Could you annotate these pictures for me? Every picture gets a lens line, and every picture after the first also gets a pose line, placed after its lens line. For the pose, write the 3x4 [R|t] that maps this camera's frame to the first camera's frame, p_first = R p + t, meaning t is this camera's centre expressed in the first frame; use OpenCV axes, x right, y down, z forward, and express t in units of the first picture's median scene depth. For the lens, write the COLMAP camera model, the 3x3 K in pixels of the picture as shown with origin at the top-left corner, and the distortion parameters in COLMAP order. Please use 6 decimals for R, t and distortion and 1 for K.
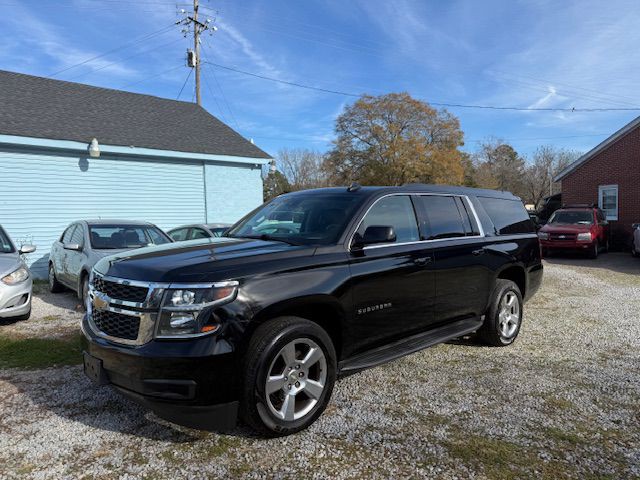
lens RADIAL K [[449.5, 0, 317.8], [0, 449.5, 255.2], [0, 0, 1]] dist [0.047368, -0.056577]
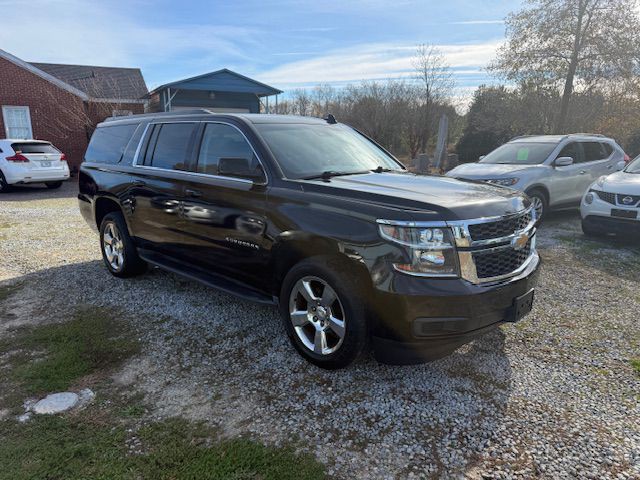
lens RADIAL K [[449.5, 0, 321.7], [0, 449.5, 237.7], [0, 0, 1]] dist [0.047368, -0.056577]
pose [[-0.063630, -0.204522, 0.976792, -0.421134], [0.079936, 0.974586, 0.209267, -0.041599], [-0.994767, 0.091397, -0.045665, 0.438624]]
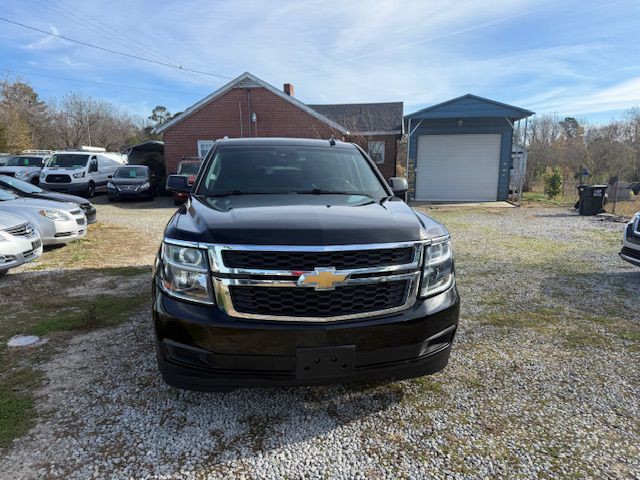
lens RADIAL K [[449.5, 0, 321.2], [0, 449.5, 243.5], [0, 0, 1]] dist [0.047368, -0.056577]
pose [[0.557350, -0.129643, 0.820094, -0.334771], [0.059886, 0.991439, 0.116030, -0.015017], [-0.828115, -0.015557, 0.560342, 0.168583]]
